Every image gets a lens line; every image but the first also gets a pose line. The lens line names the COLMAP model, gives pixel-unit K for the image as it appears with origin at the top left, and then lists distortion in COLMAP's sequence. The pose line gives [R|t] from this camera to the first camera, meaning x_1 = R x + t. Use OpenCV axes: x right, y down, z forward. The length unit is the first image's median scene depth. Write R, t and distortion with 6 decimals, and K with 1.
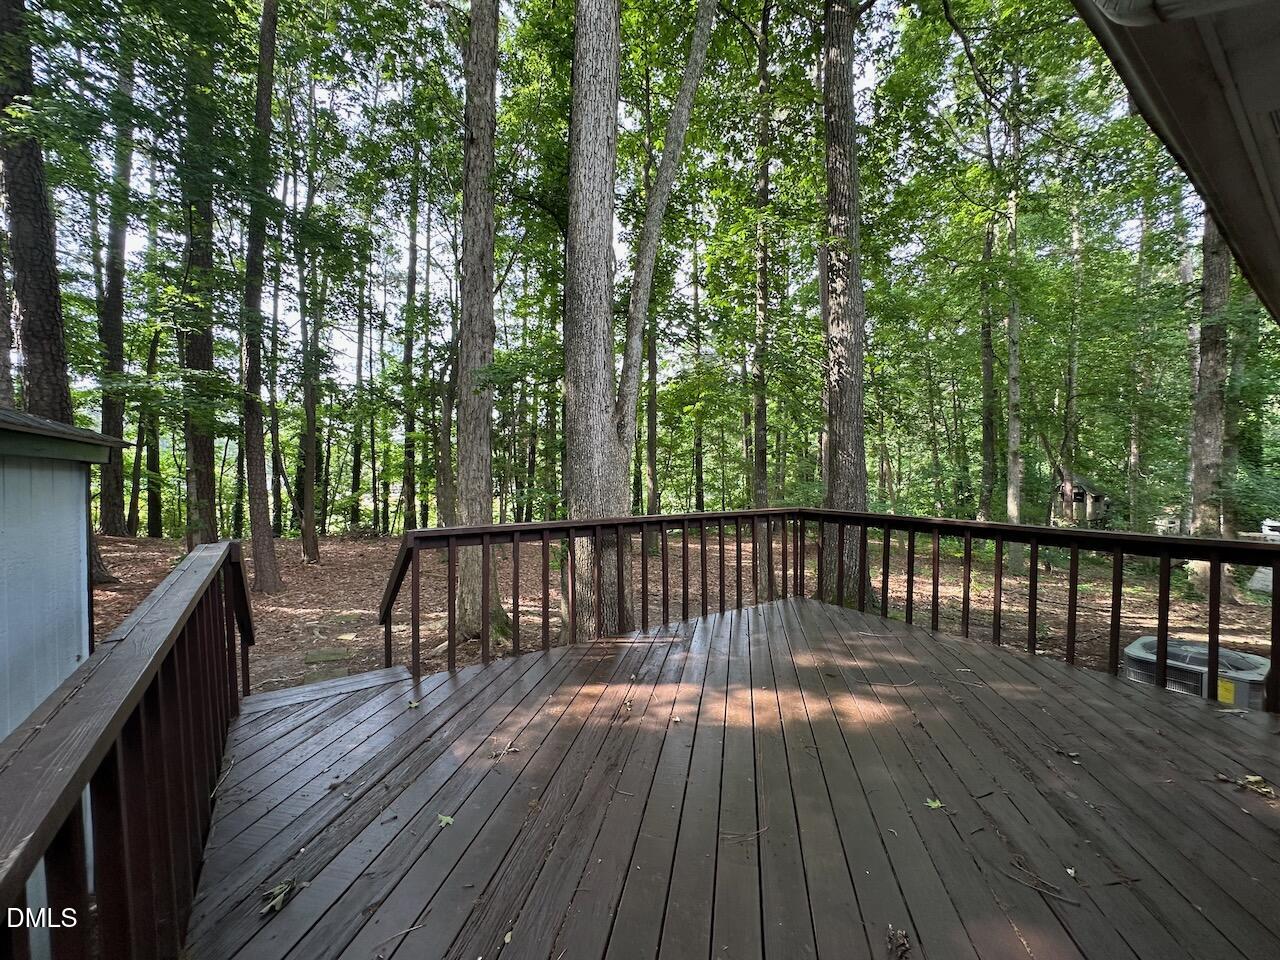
lens RADIAL K [[508.2, 0, 640.0], [0, 508.2, 480.0], [0, 0, 1]] dist [-0.005853, 0.000641]
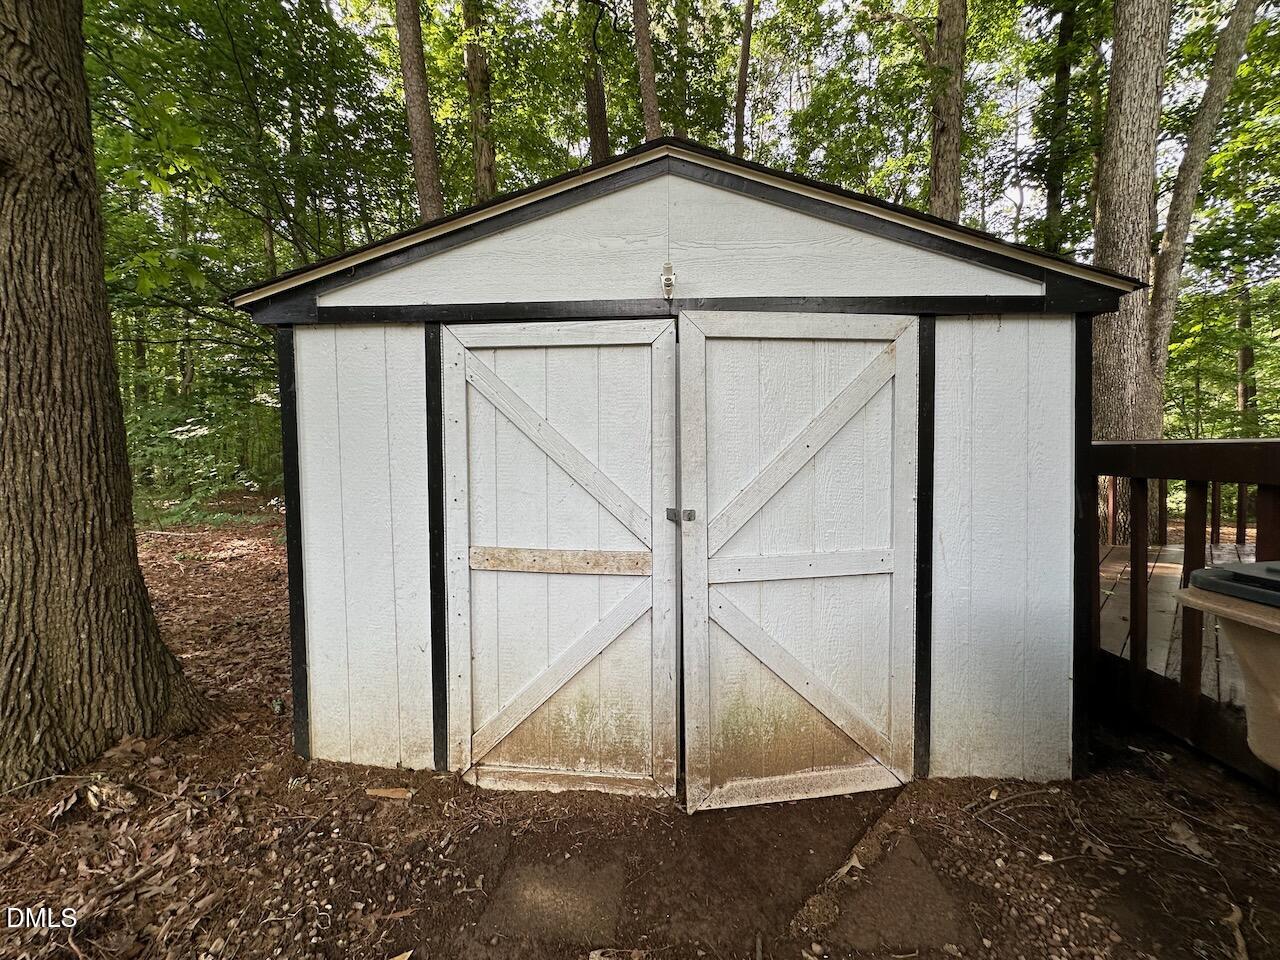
lens RADIAL K [[508.2, 0, 640.0], [0, 508.2, 480.0], [0, 0, 1]] dist [-0.005853, 0.000641]
pose [[0.804279, 0.017285, -0.594000, -0.279869], [0.005629, 0.999310, 0.036701, 0.107653], [0.594225, -0.032862, 0.803628, -0.512454]]
